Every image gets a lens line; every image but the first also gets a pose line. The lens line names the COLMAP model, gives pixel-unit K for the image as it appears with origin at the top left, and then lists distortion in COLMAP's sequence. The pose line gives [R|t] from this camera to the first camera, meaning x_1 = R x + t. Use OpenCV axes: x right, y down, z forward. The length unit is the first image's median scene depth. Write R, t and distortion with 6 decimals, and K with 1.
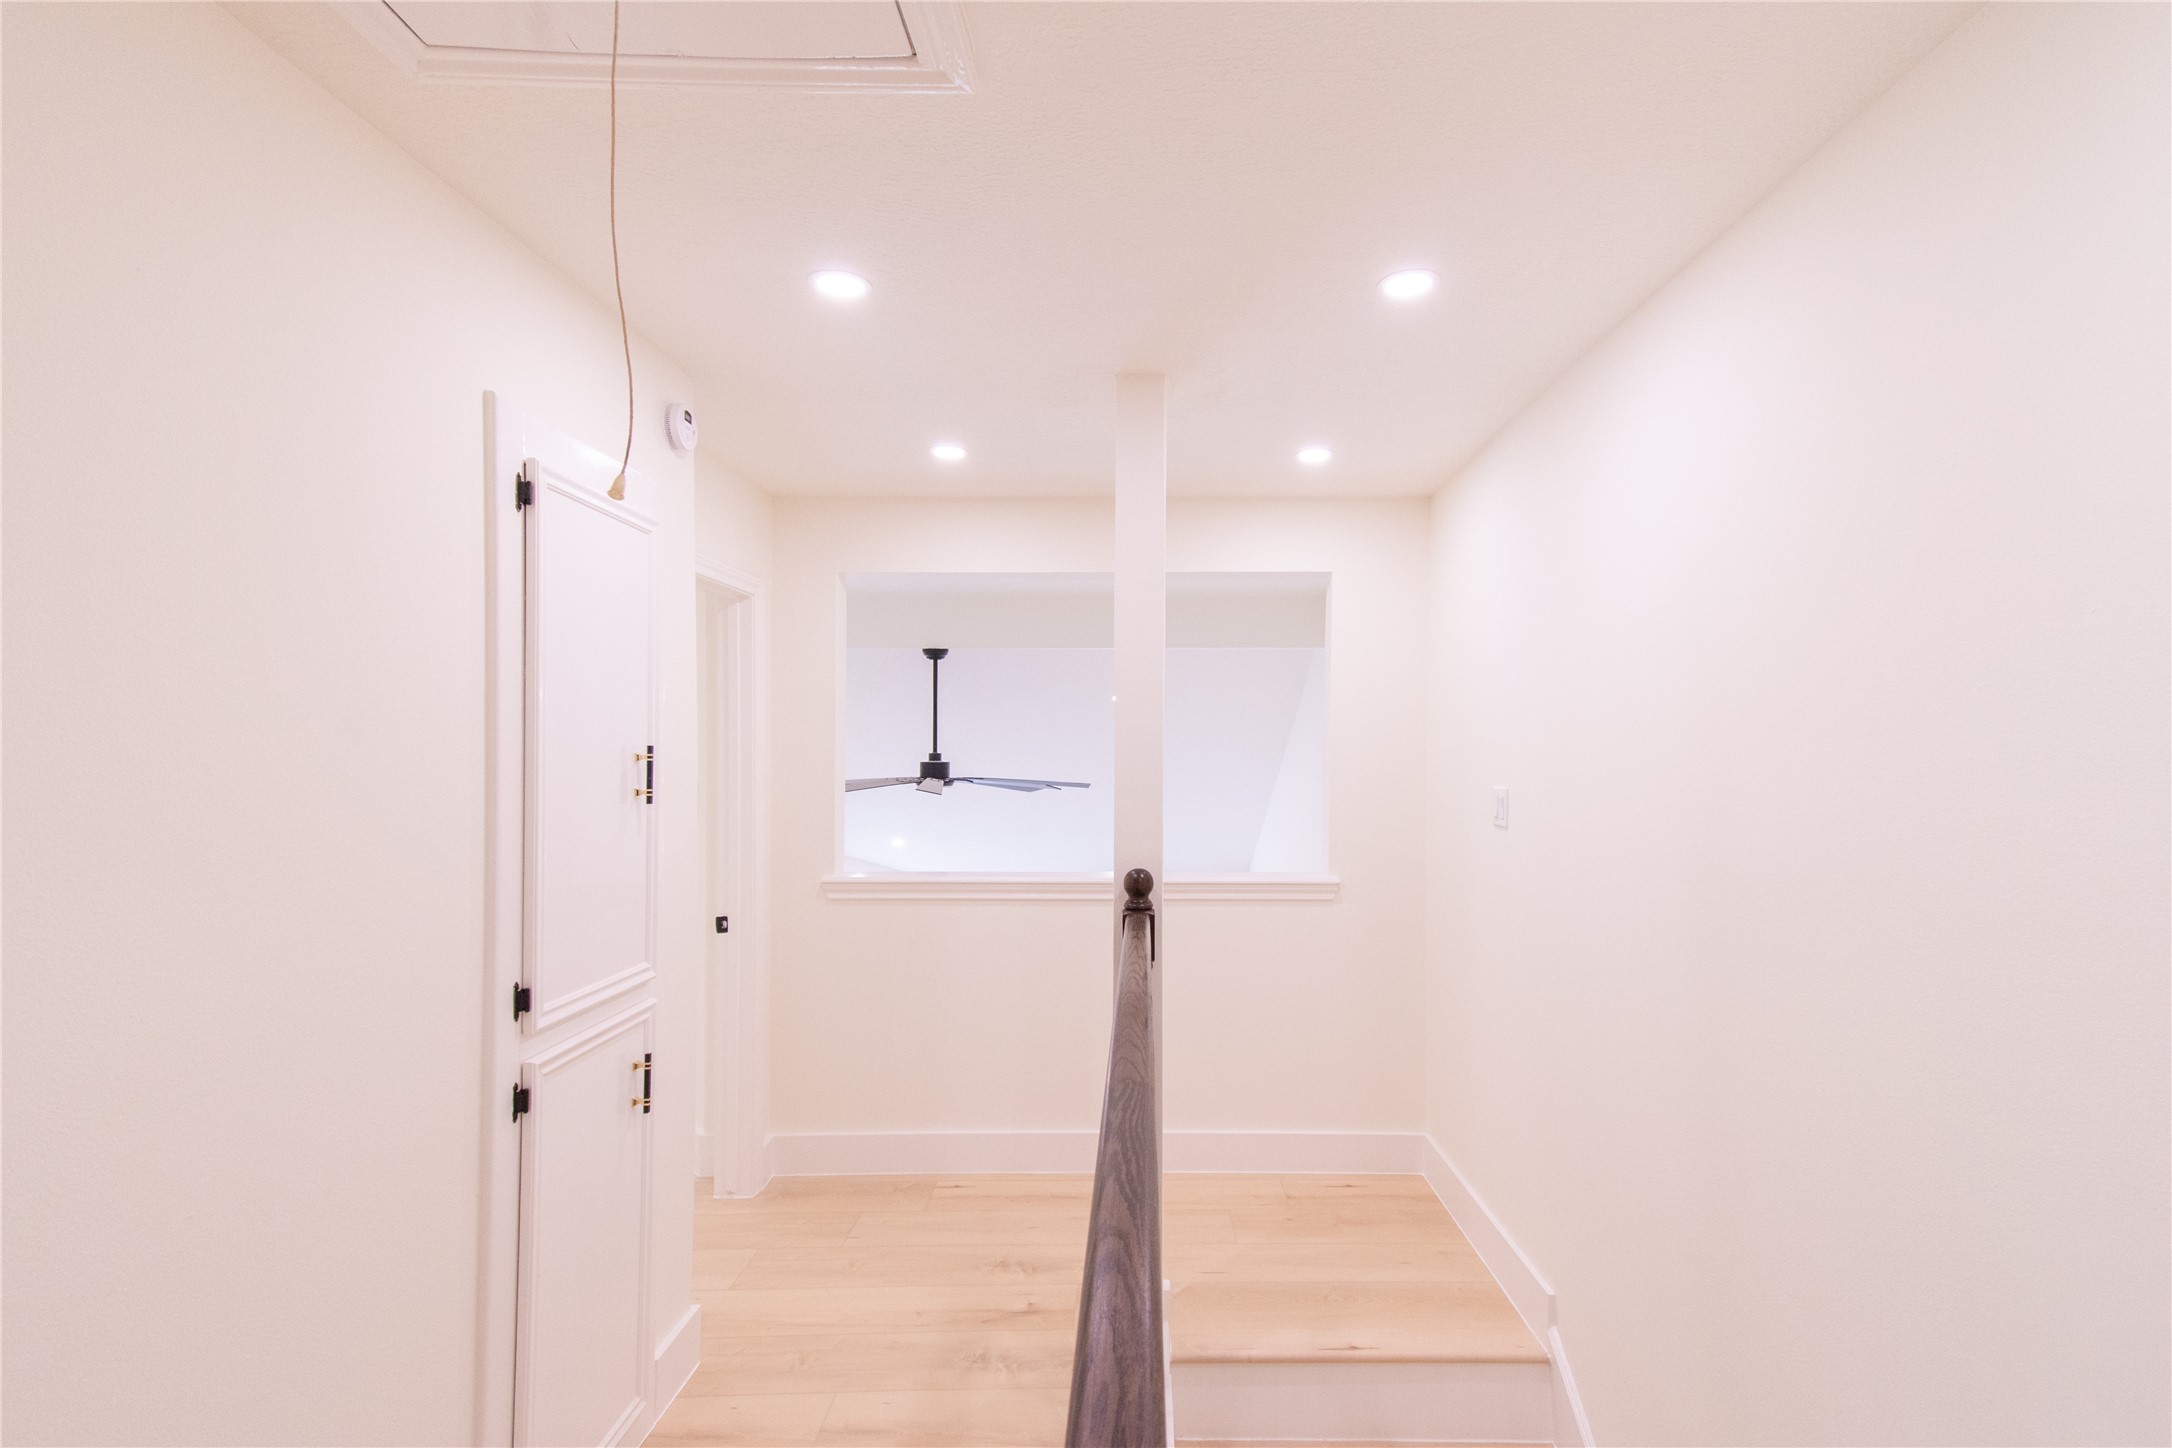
lens RADIAL K [[976.3, 0, 1081.0], [0, 976.3, 731.5], [0, 0, 1]] dist [0.001134, 0.000031]
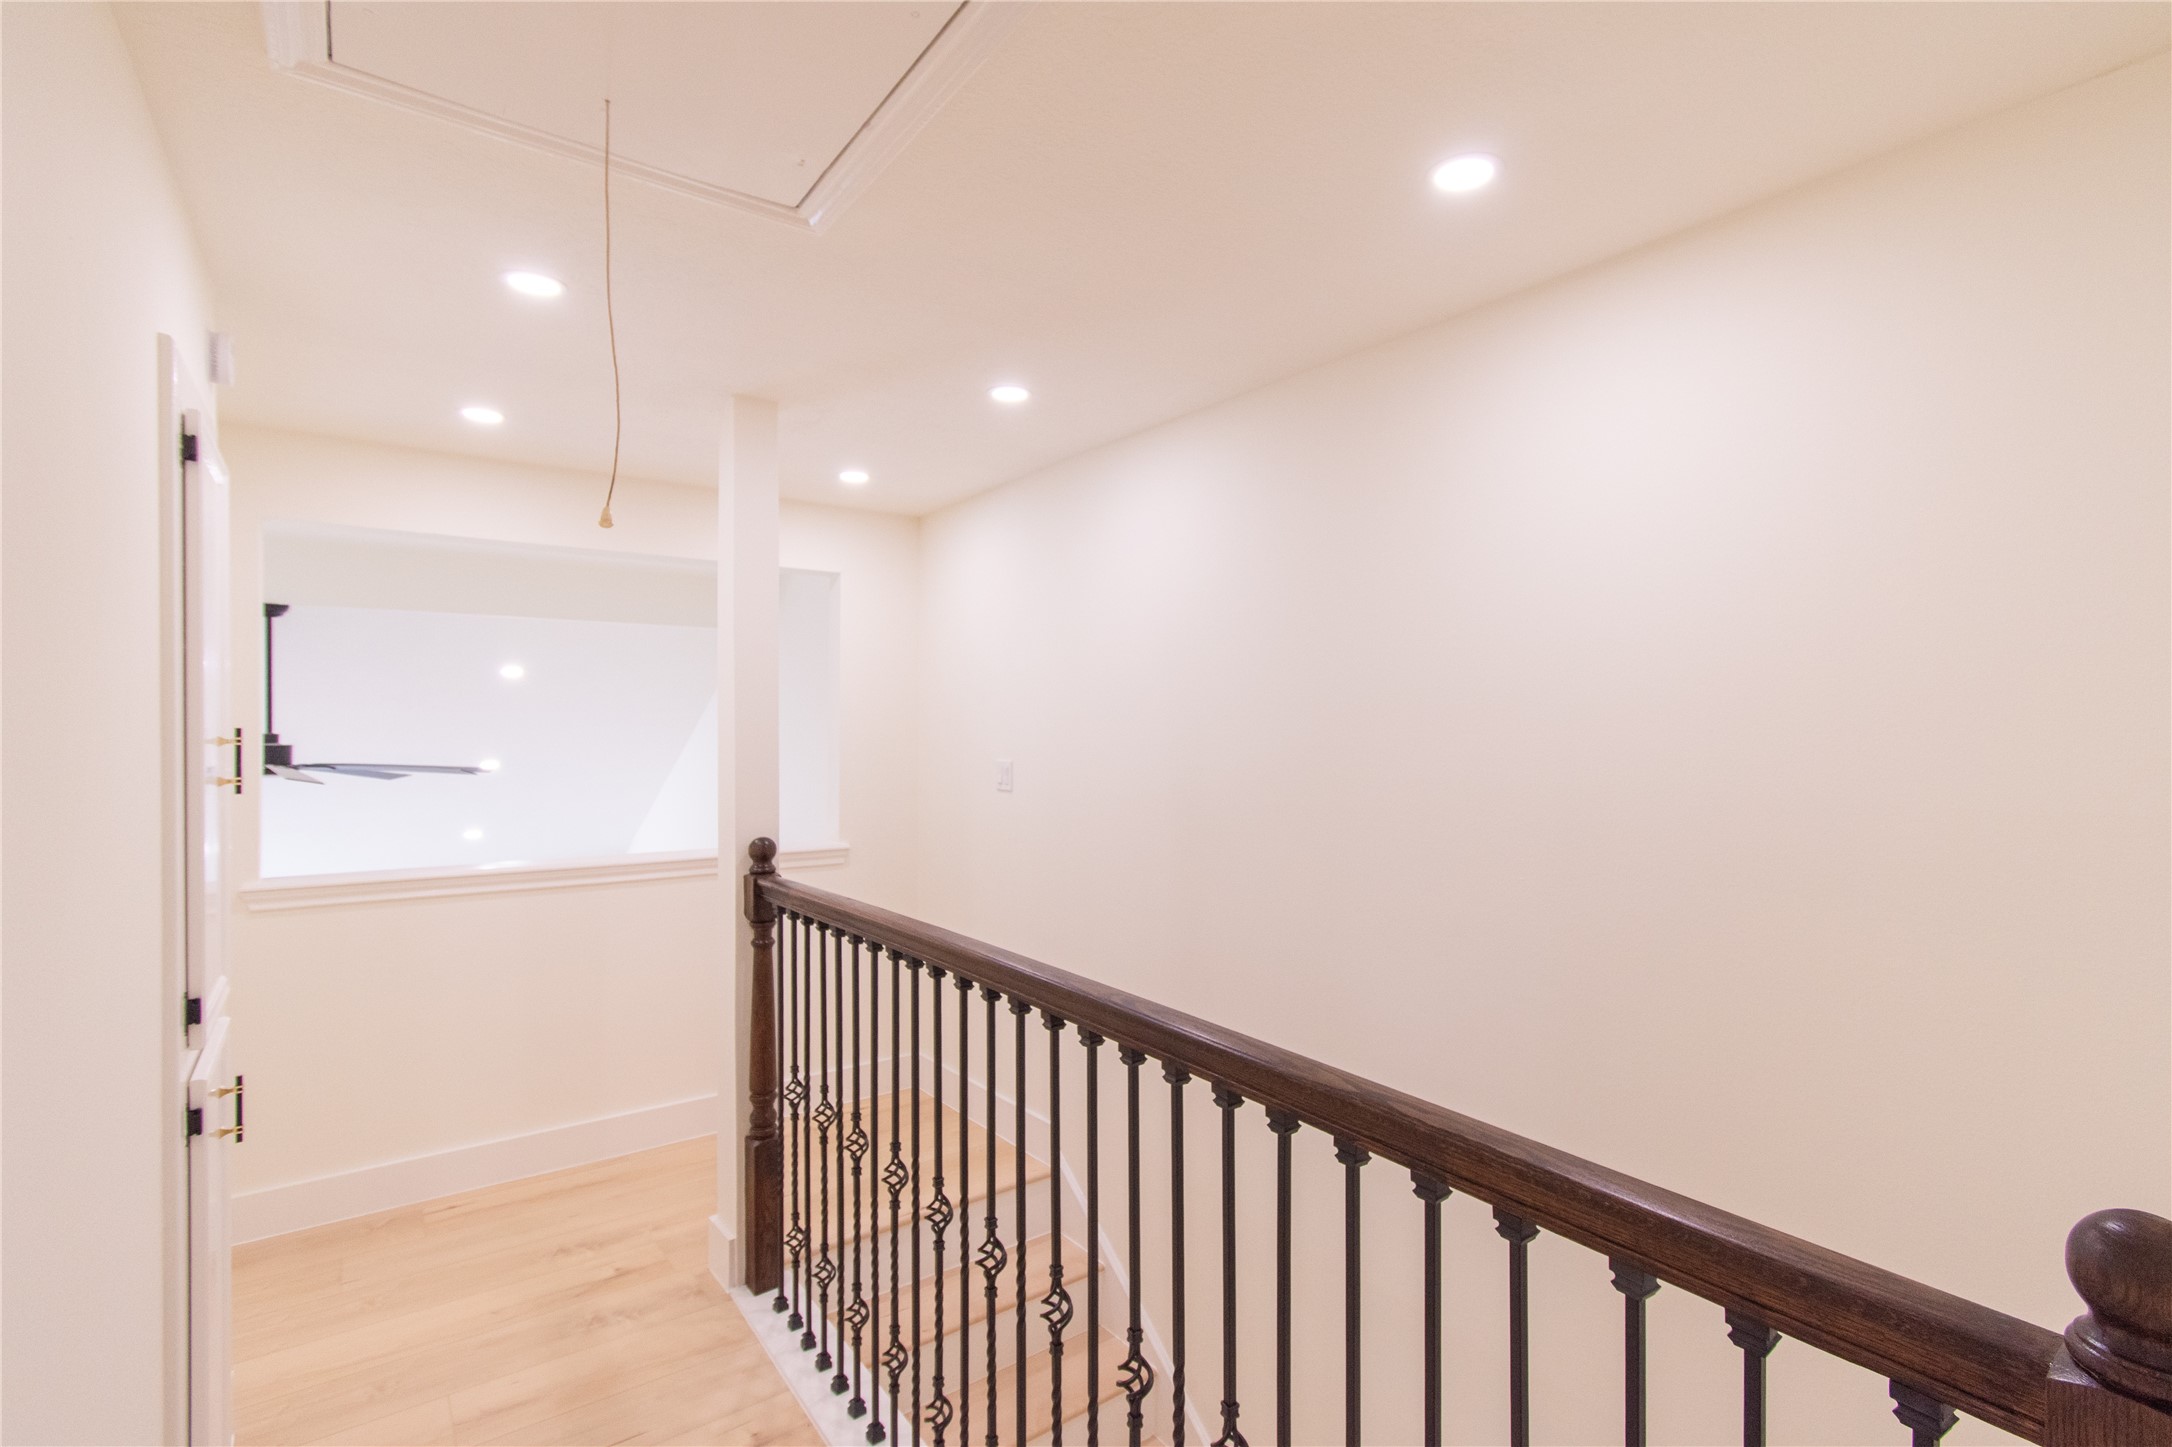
lens RADIAL K [[994.9, 0, 1086.0], [0, 994.9, 723.5], [0, 0, 1]] dist [0.000706, -0.040227]
pose [[0.801788, 0.003434, 0.597598, -0.279886], [-0.011348, 0.999891, 0.009479, -0.004925], [-0.597500, -0.014381, 0.801740, -0.120531]]
